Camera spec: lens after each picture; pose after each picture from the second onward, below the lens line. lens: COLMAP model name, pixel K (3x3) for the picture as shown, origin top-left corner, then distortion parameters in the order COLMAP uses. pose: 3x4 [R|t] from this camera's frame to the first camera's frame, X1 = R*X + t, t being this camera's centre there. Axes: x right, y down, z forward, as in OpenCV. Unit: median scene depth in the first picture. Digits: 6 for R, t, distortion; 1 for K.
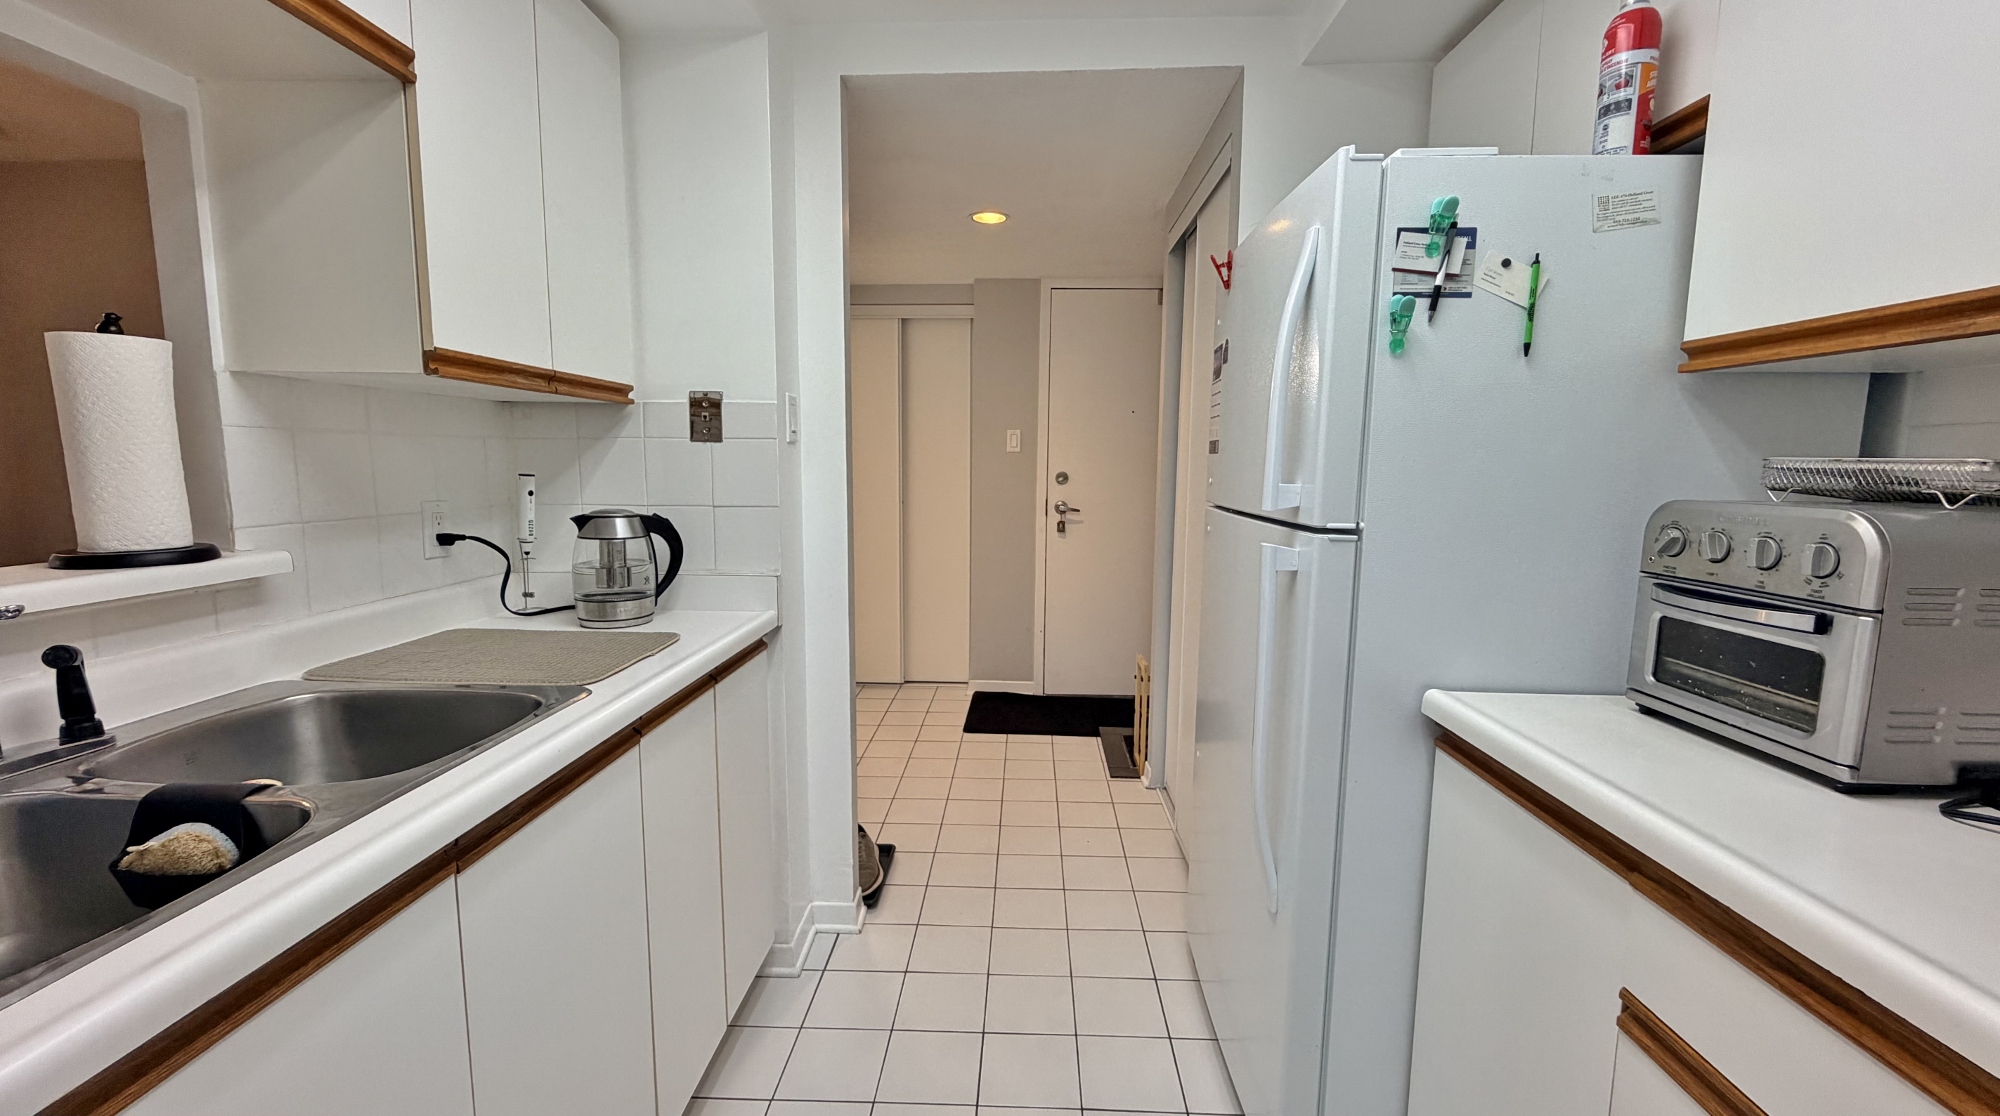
lens RADIAL K [[798.7, 0, 1000.0], [0, 798.7, 558.0], [0, 0, 1]] dist [-0.000963, 0.000018]
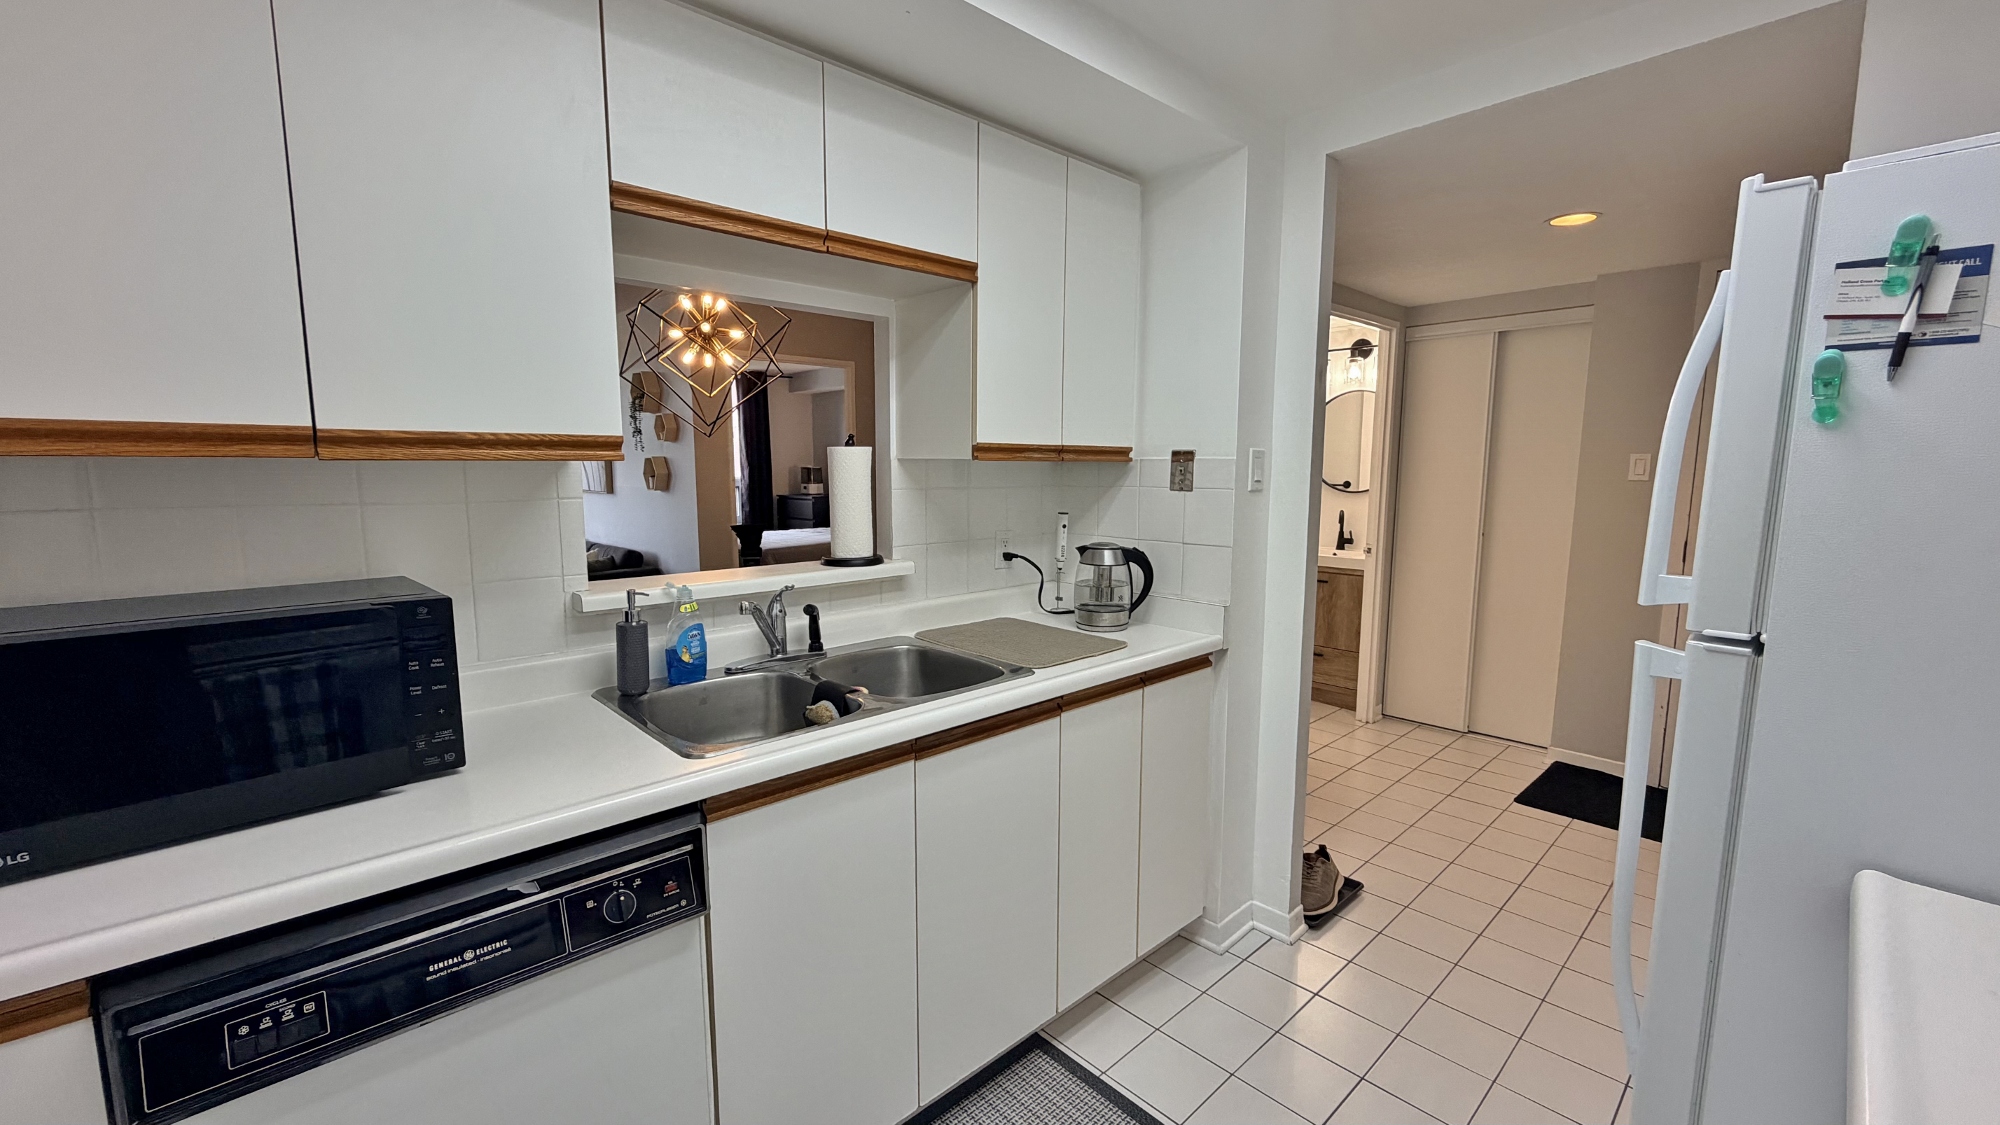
lens RADIAL K [[798.2, 0, 1000.0], [0, 798.2, 562.5], [0, 0, 1]] dist [0.000003, -0.000042]
pose [[0.712805, 0.079329, -0.696862, 0.331986], [-0.081681, 0.996211, 0.029857, -0.055429], [0.696590, 0.035639, 0.716584, -0.077716]]
